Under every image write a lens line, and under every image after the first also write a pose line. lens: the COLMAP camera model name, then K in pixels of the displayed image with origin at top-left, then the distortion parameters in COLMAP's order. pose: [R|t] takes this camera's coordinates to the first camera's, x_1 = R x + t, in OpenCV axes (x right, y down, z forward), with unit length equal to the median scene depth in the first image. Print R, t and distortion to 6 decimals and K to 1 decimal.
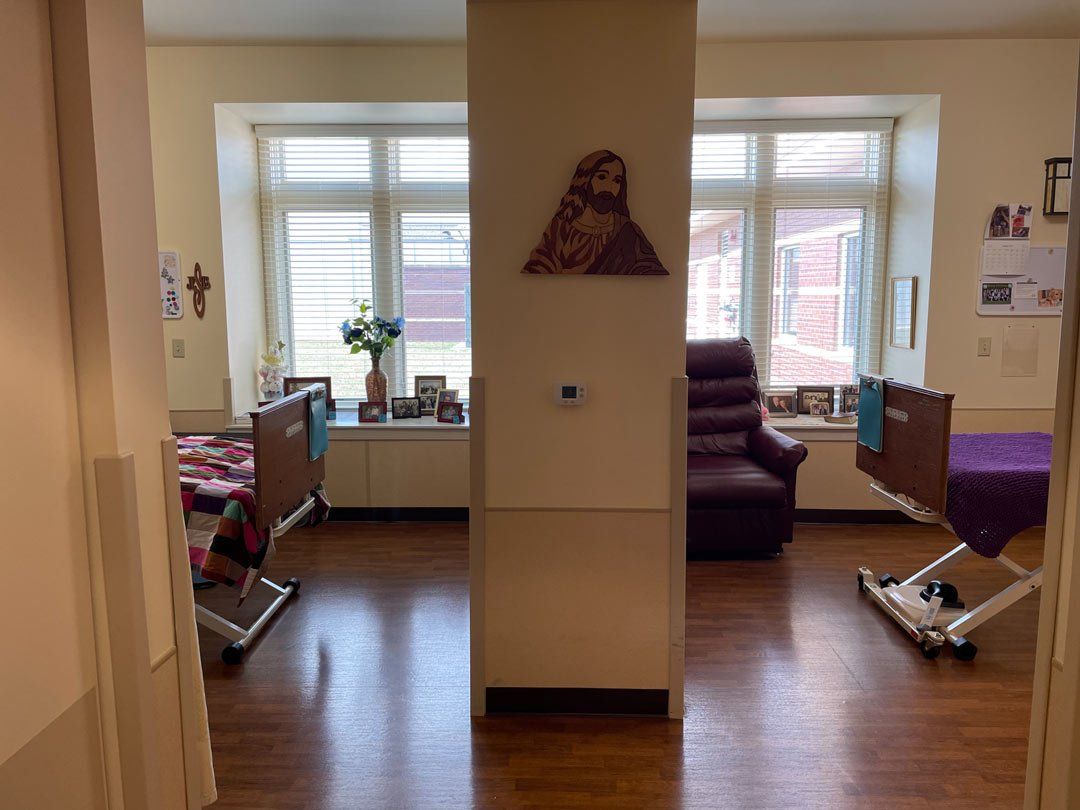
lens RADIAL K [[834.1, 0, 540.0], [0, 834.1, 405.0], [0, 0, 1]] dist [0.083775, -0.110865]
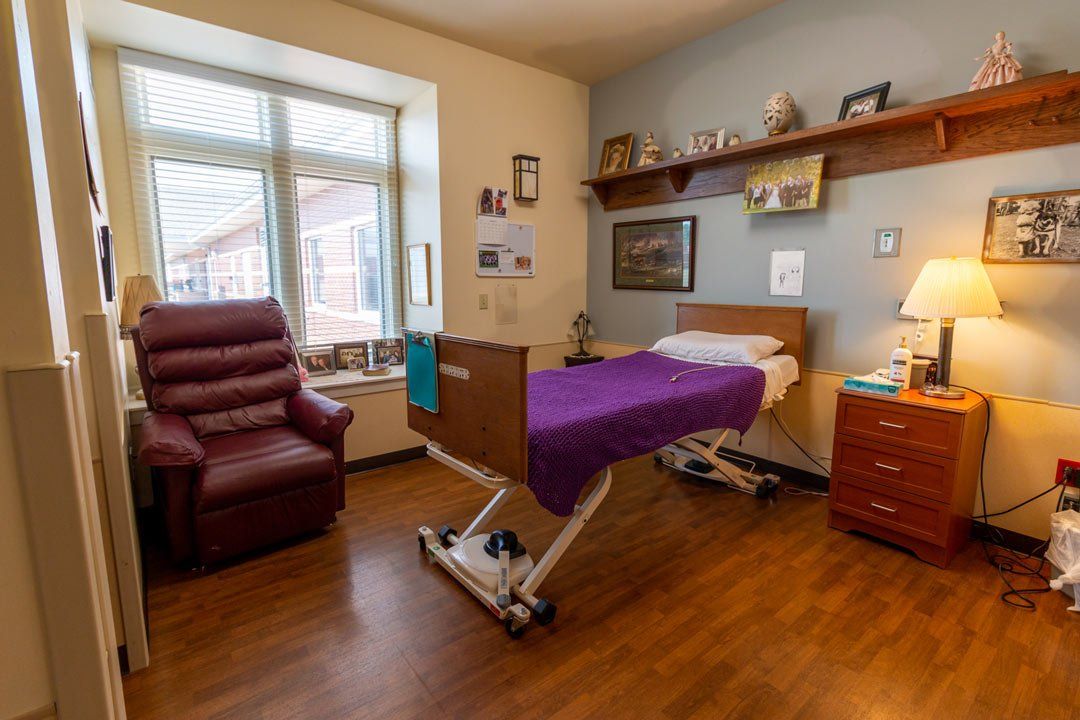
lens RADIAL K [[501.5, 0, 539.0], [0, 501.5, 341.6], [0, 0, 1]] dist [0.001231, 0.000120]
pose [[0.764729, -0.077941, 0.639620, 0.111768], [0.086483, 0.996091, 0.017981, -0.016415], [-0.638522, 0.041566, 0.768481, 0.390065]]
